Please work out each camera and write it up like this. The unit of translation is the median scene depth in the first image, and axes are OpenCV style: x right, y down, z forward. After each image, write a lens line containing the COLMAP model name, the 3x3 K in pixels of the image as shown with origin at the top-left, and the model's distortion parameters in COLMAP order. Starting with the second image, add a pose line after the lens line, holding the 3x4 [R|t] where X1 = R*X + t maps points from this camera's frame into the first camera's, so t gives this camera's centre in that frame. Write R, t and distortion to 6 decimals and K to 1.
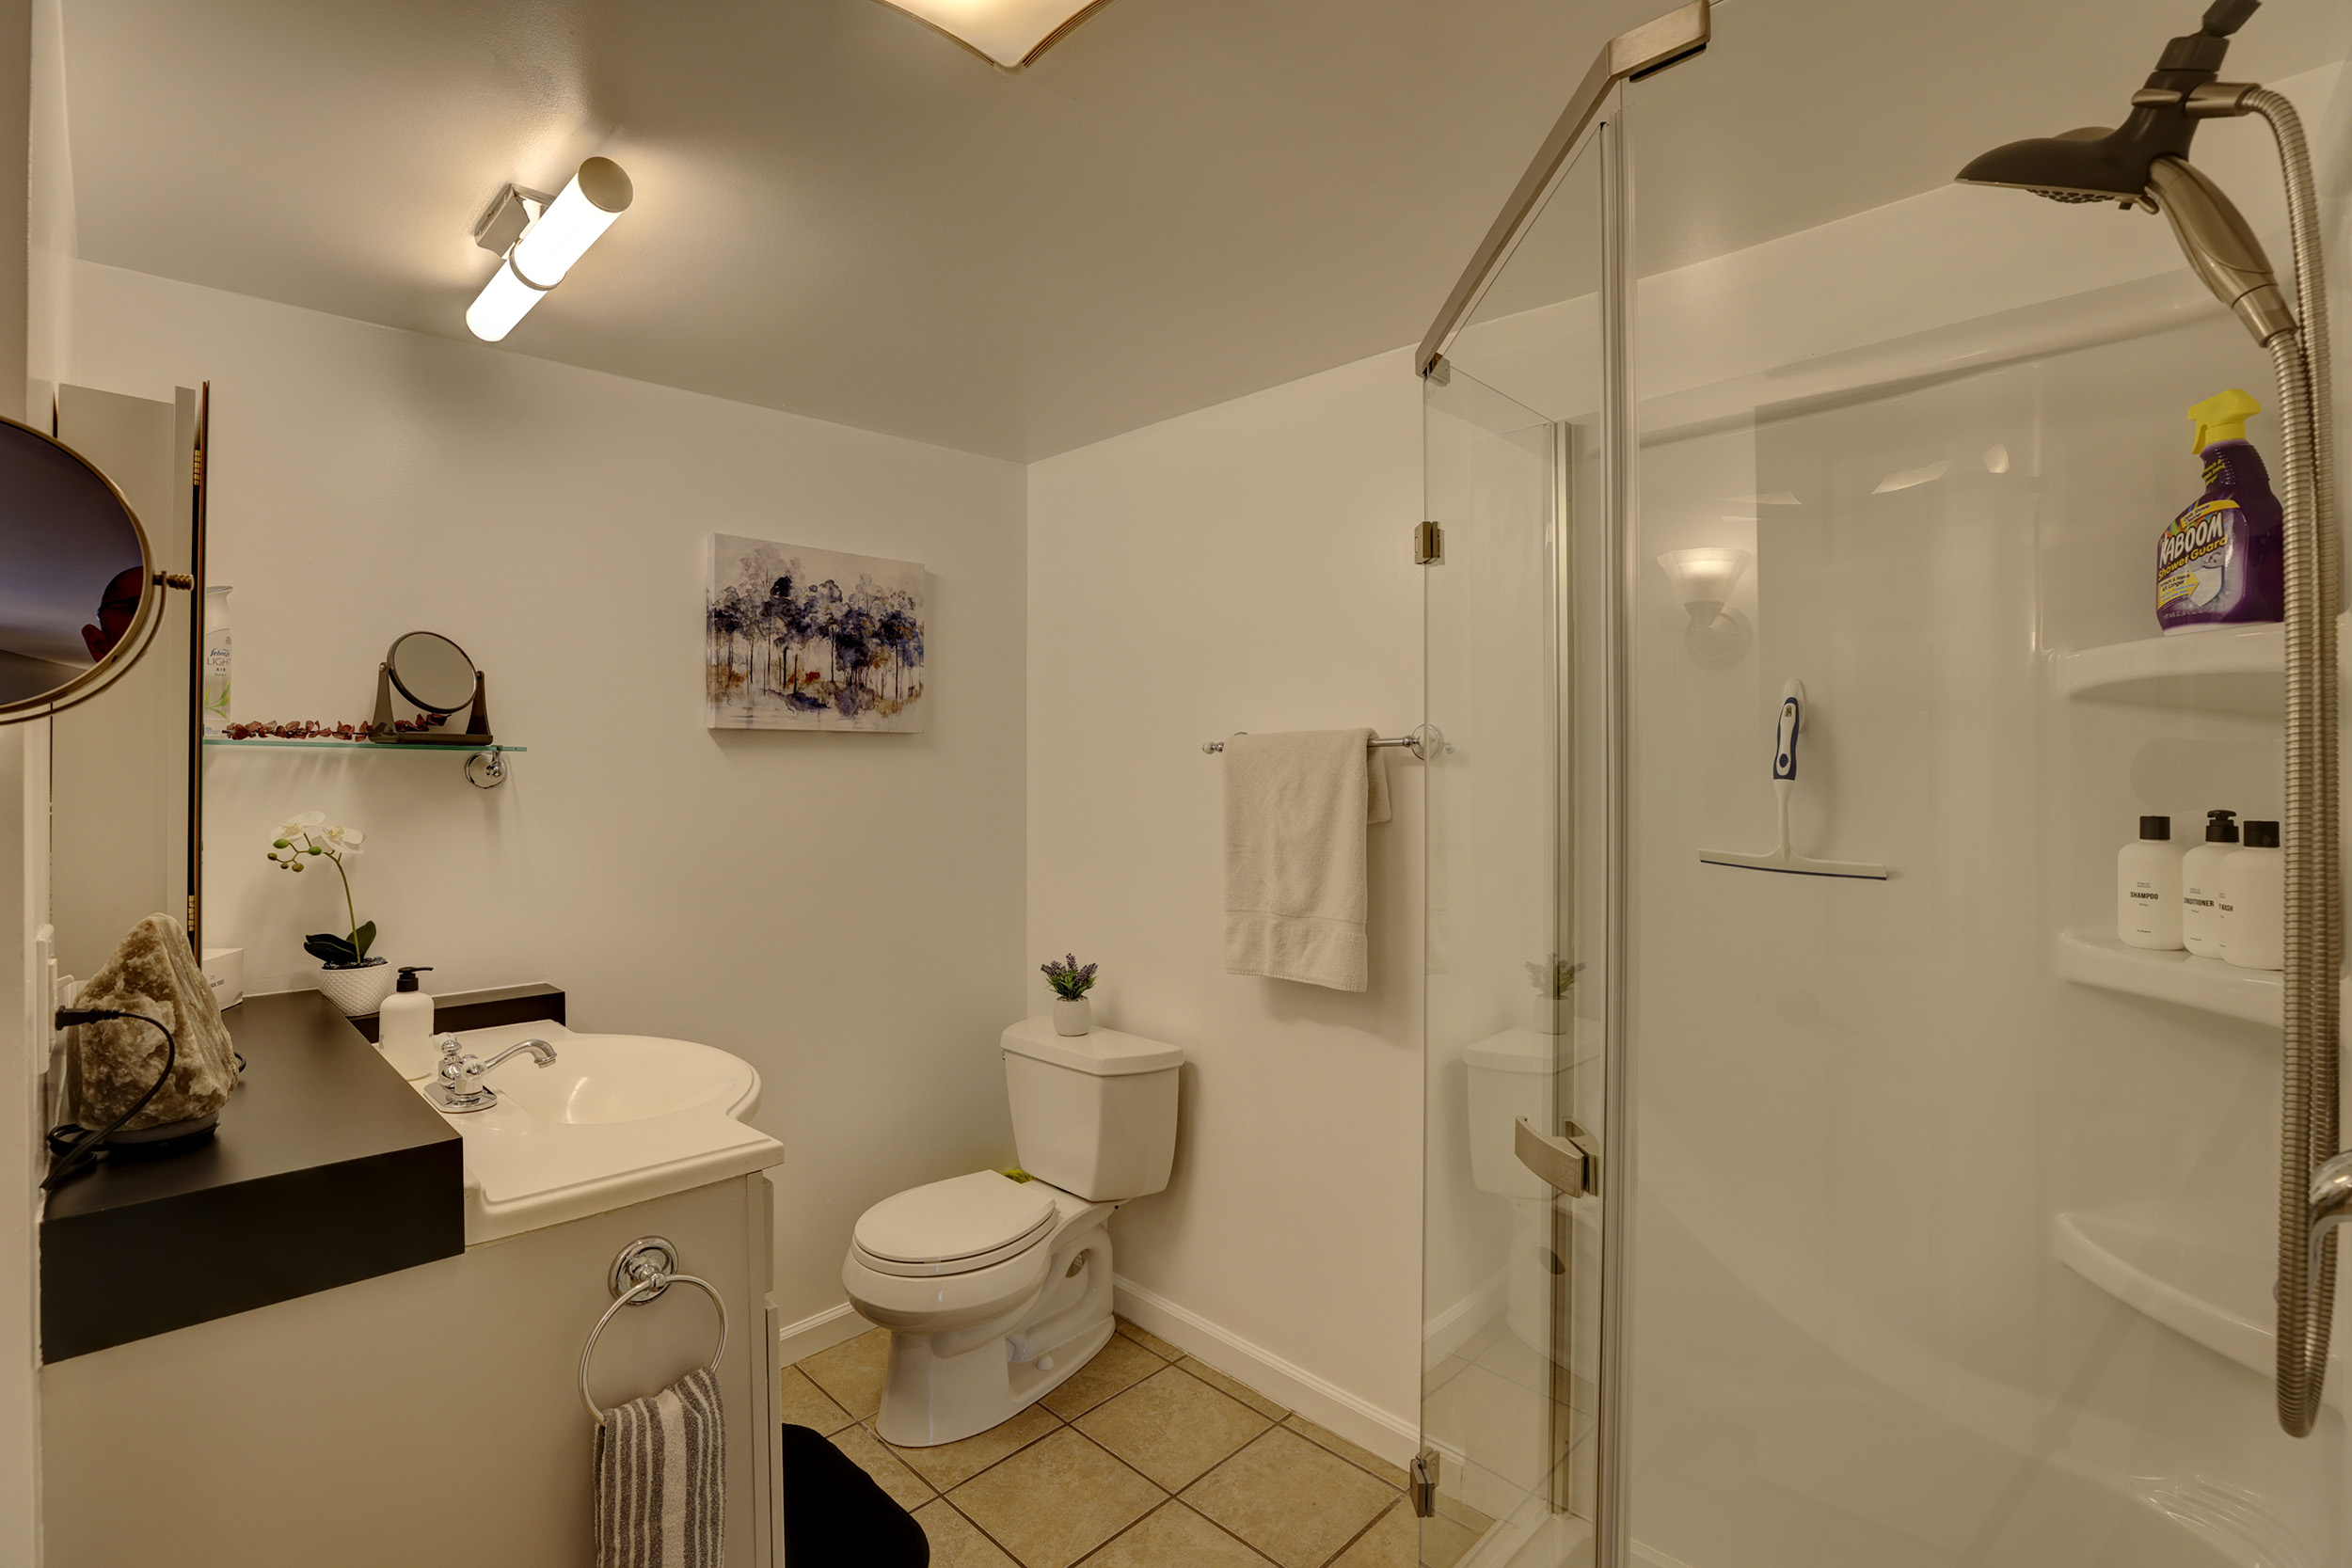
lens RADIAL K [[1069.7, 0, 1166.3], [0, 1069.7, 774.2], [0, 0, 1]] dist [-0.047517, 0.013267]
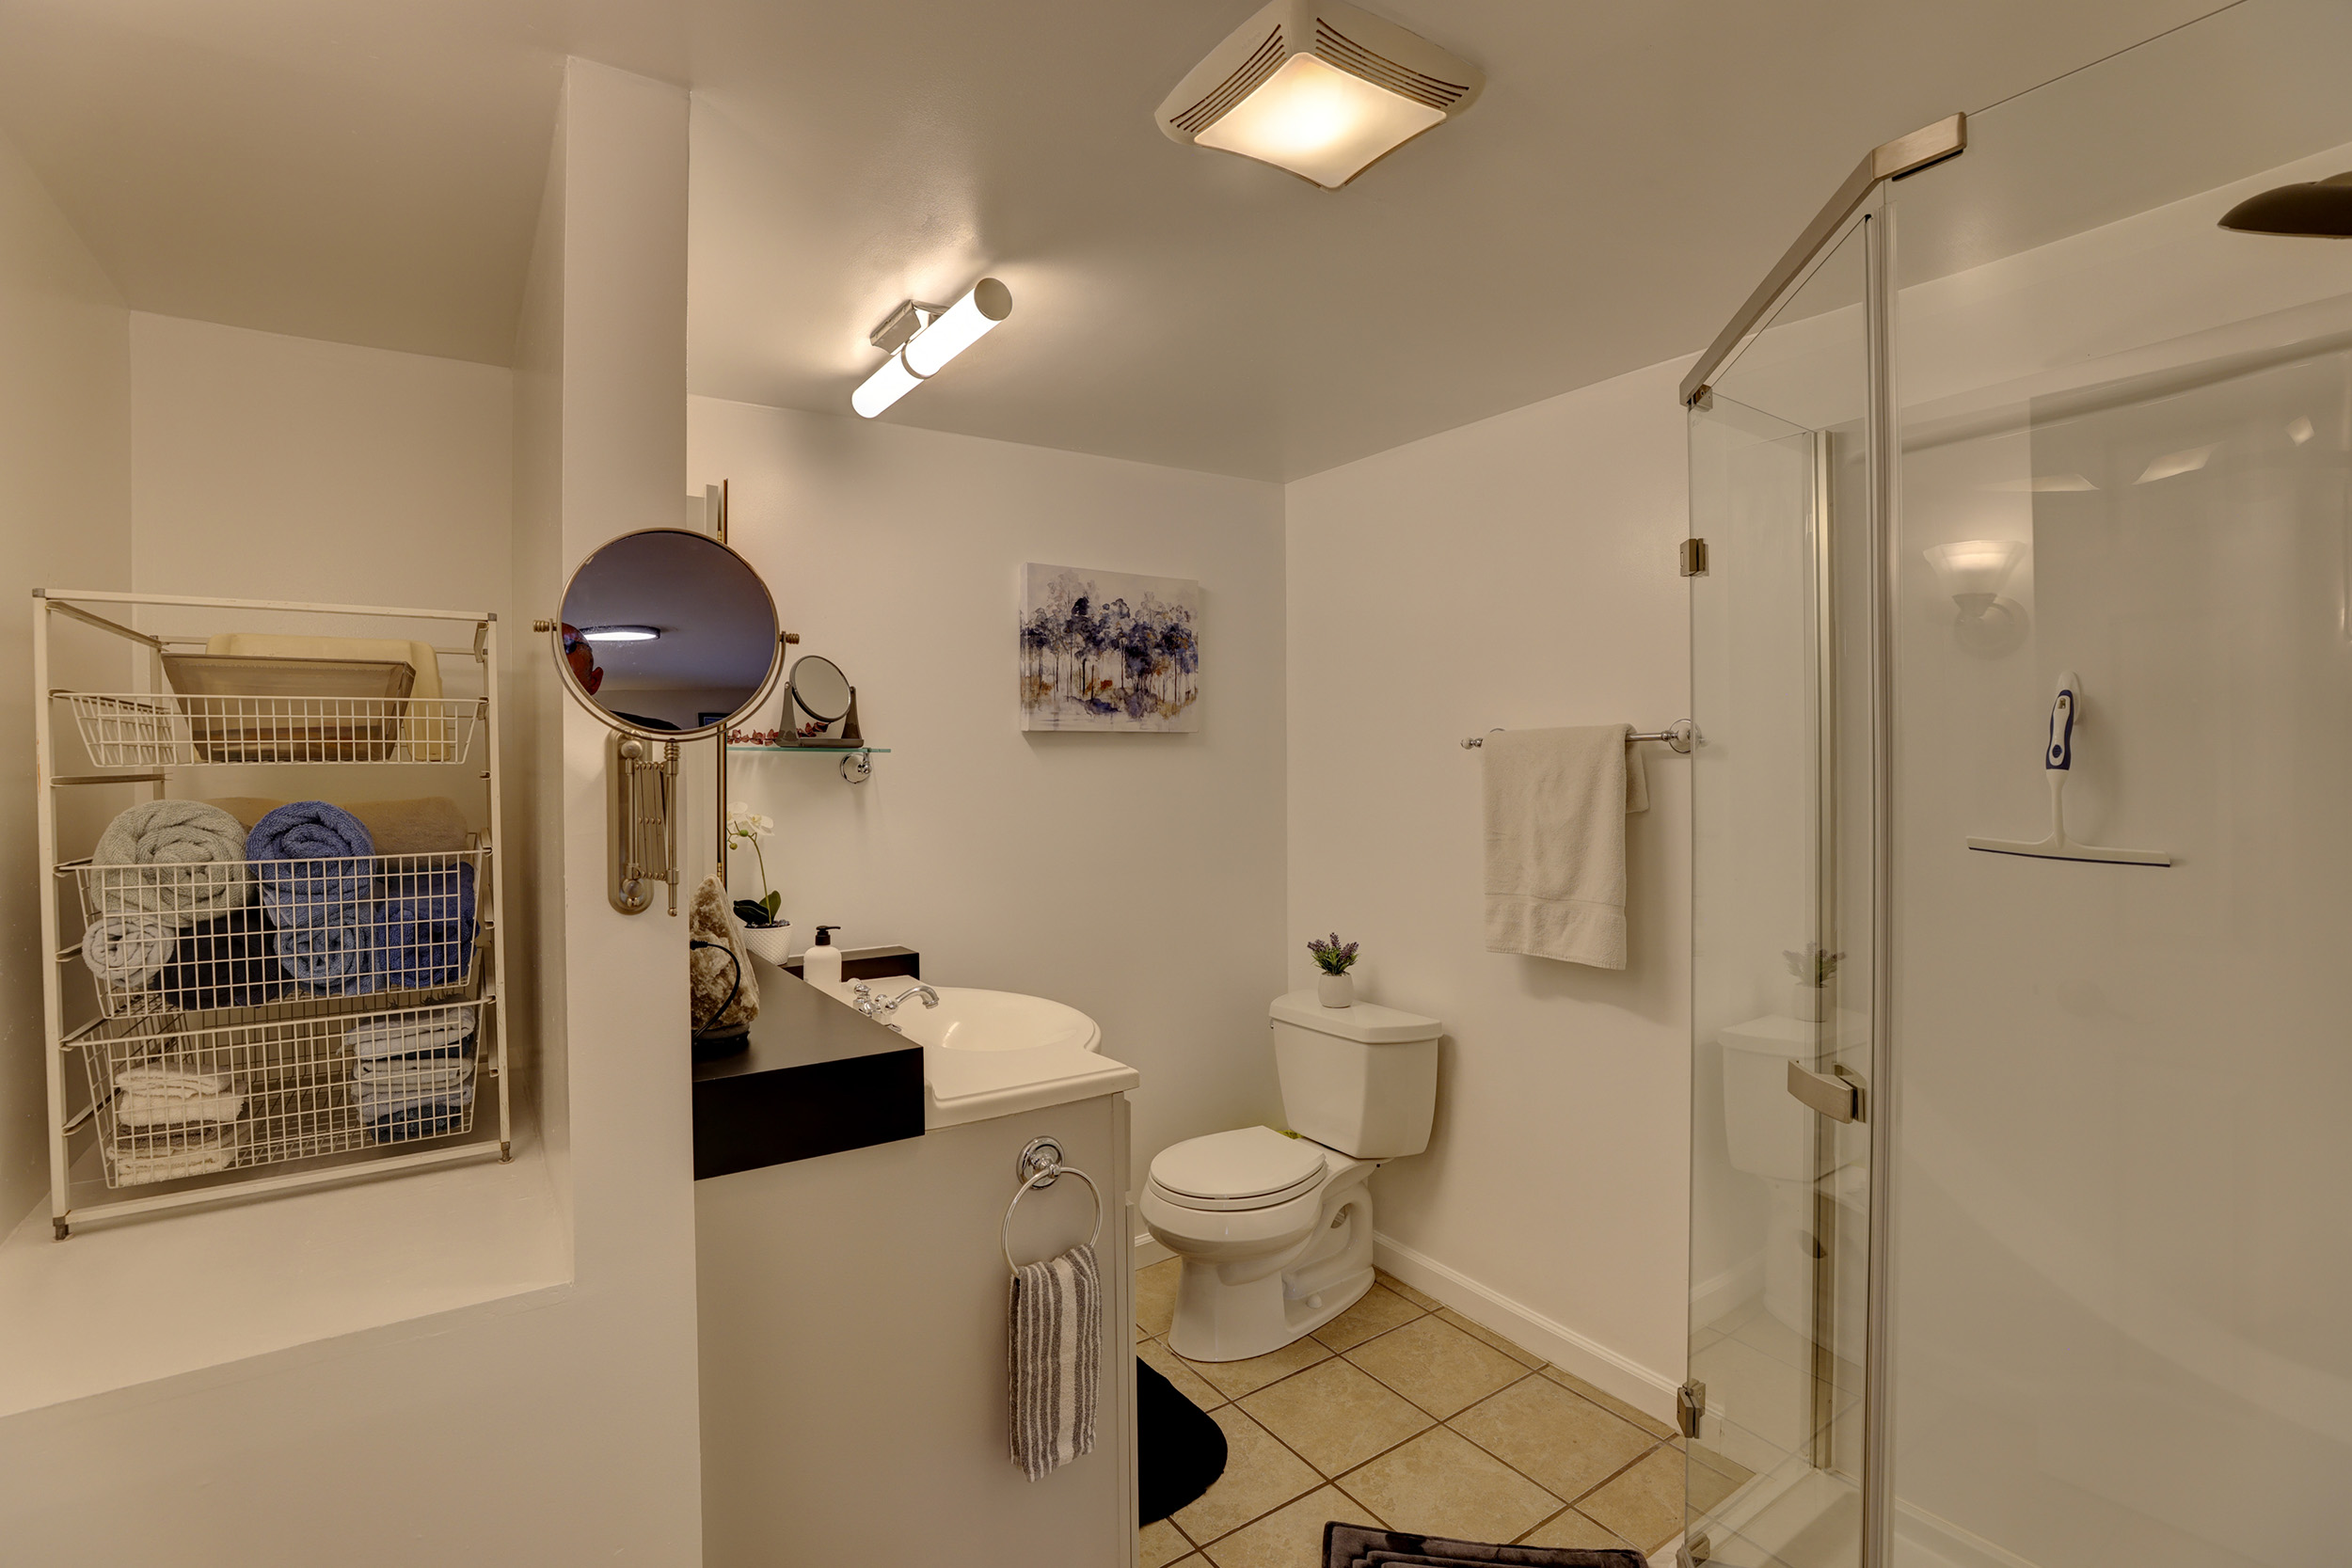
lens RADIAL K [[1069.7, 0, 1166.3], [0, 1069.7, 774.2], [0, 0, 1]] dist [-0.047517, 0.013267]
pose [[0.981050, -0.005221, -0.193686, -0.053743], [0.006179, 0.999971, 0.004340, -0.000094], [0.193657, -0.005454, 0.981054, -0.122842]]
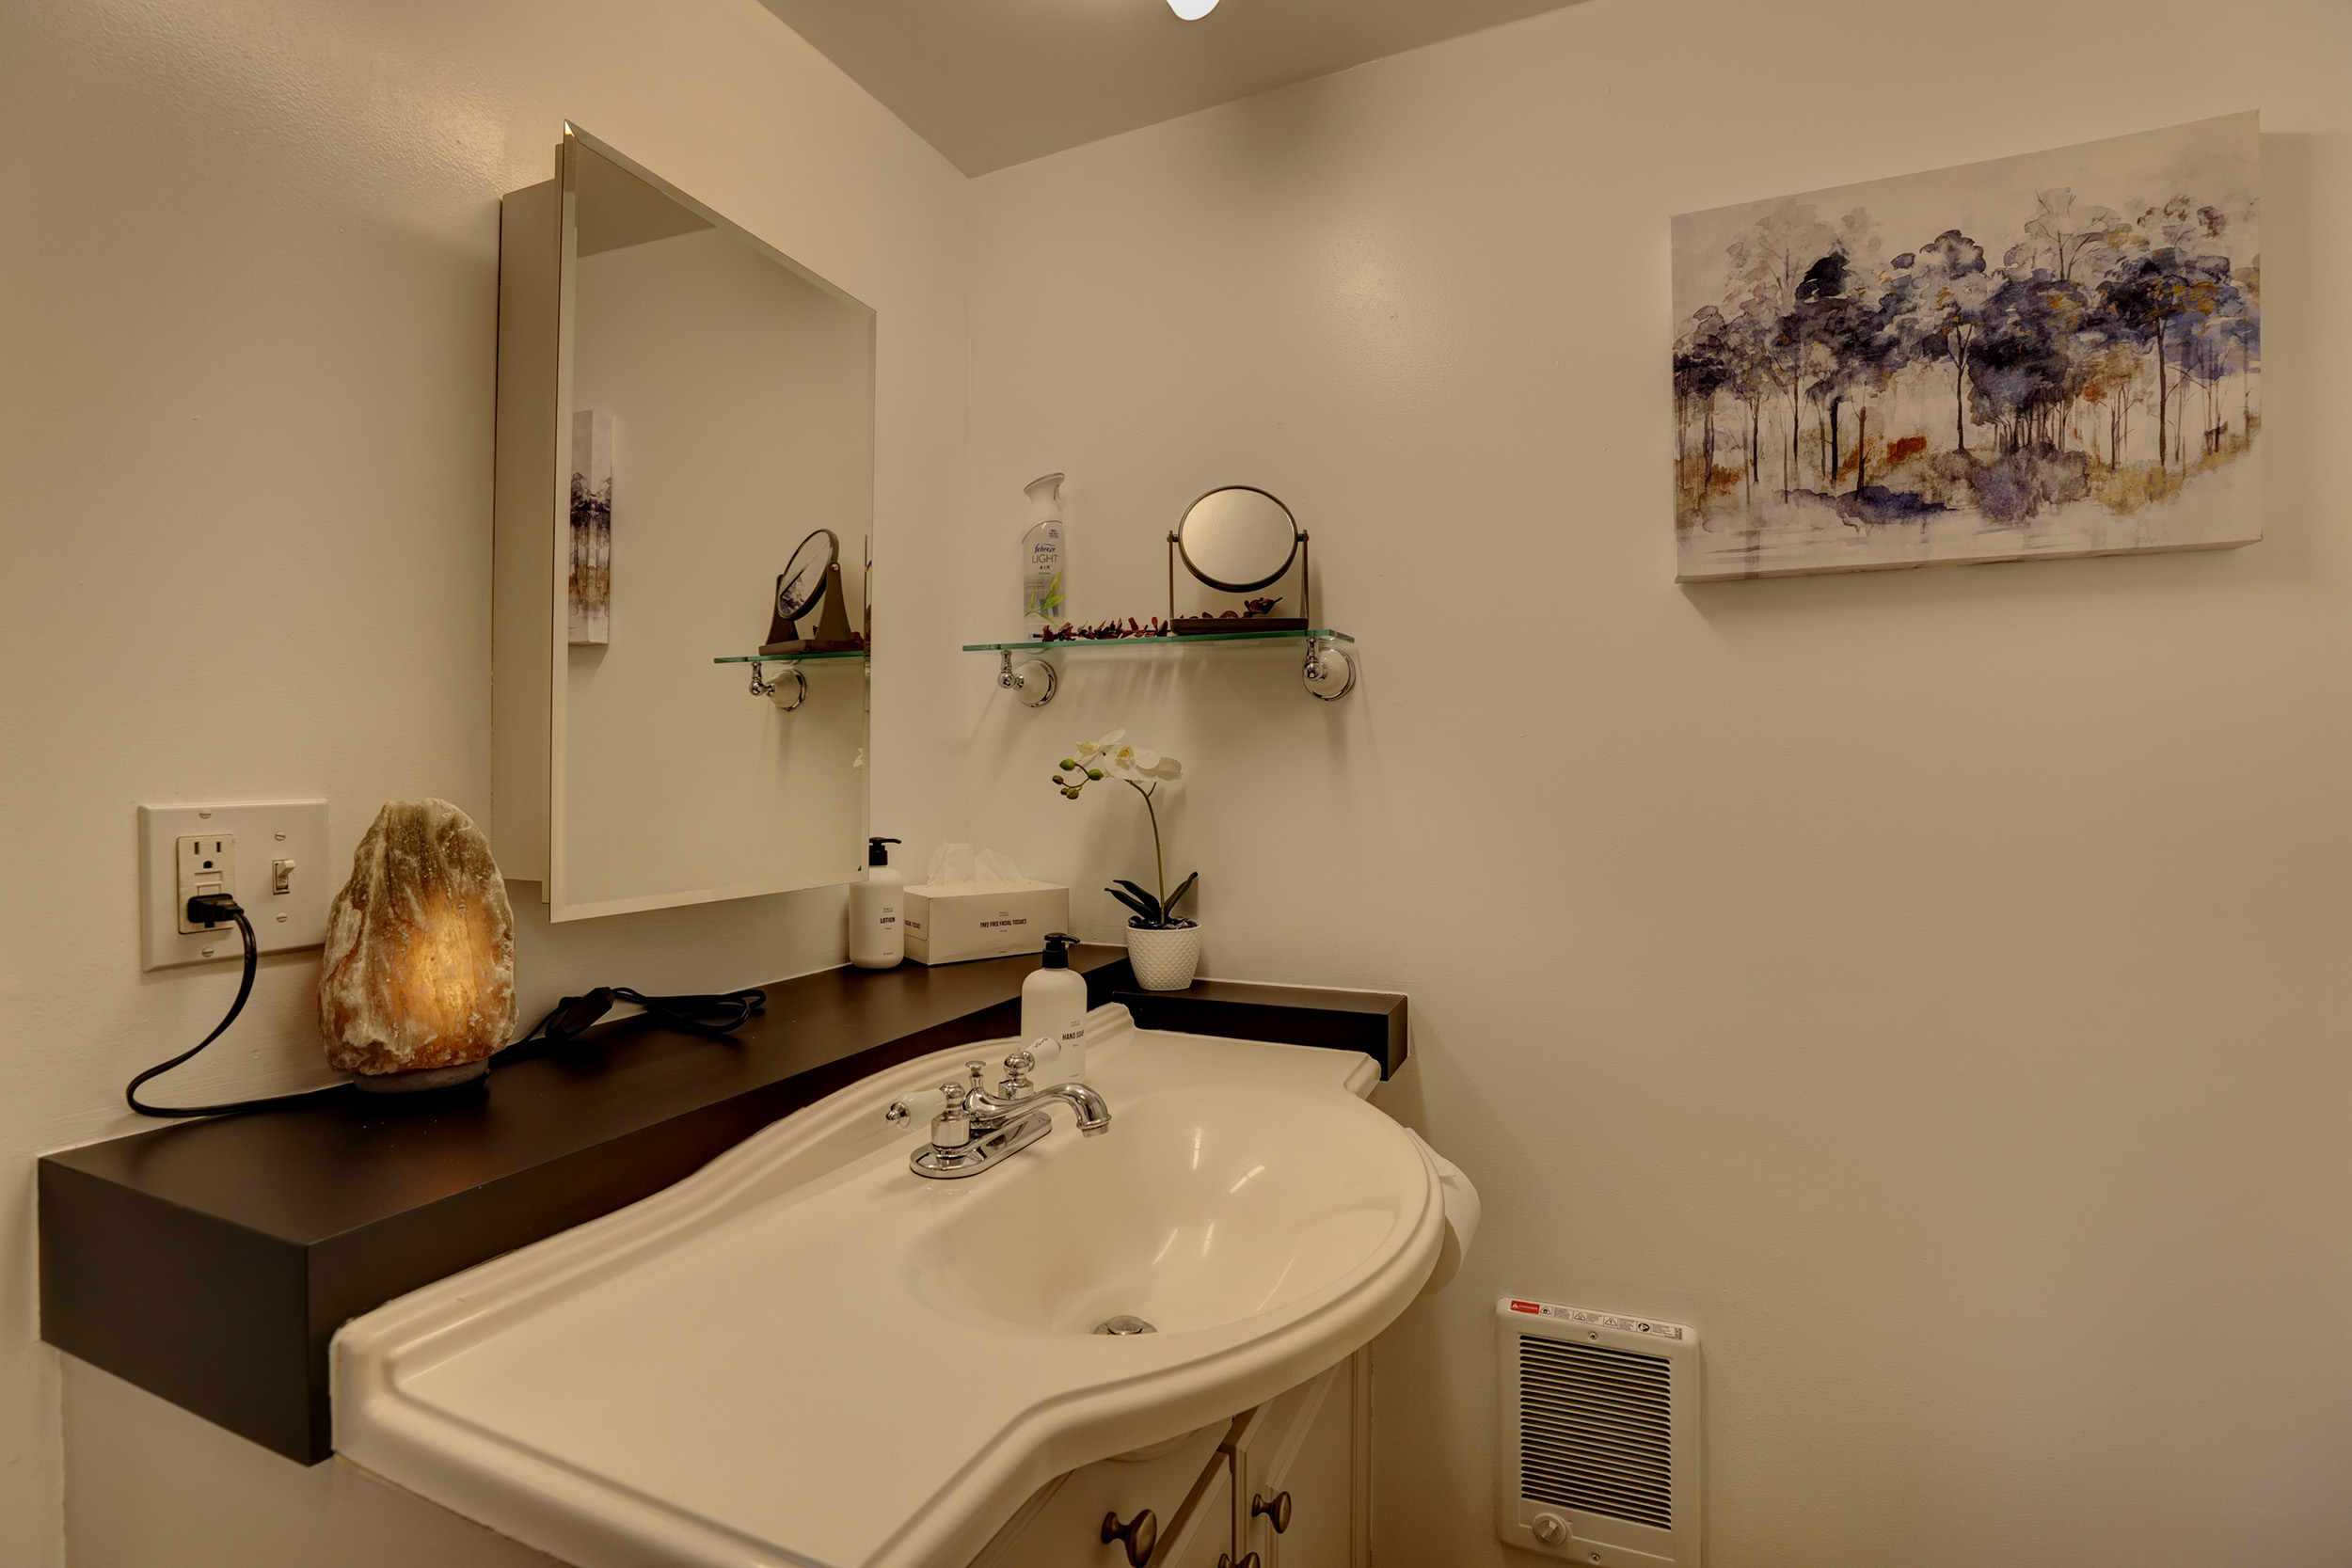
lens RADIAL K [[1069.7, 0, 1166.3], [0, 1069.7, 774.2], [0, 0, 1]] dist [-0.047517, 0.013267]
pose [[0.356825, 0.002934, -0.934167, -0.021377], [0.001568, 0.999992, 0.003740, 0.054834], [0.934170, -0.002799, 0.356817, 0.591089]]
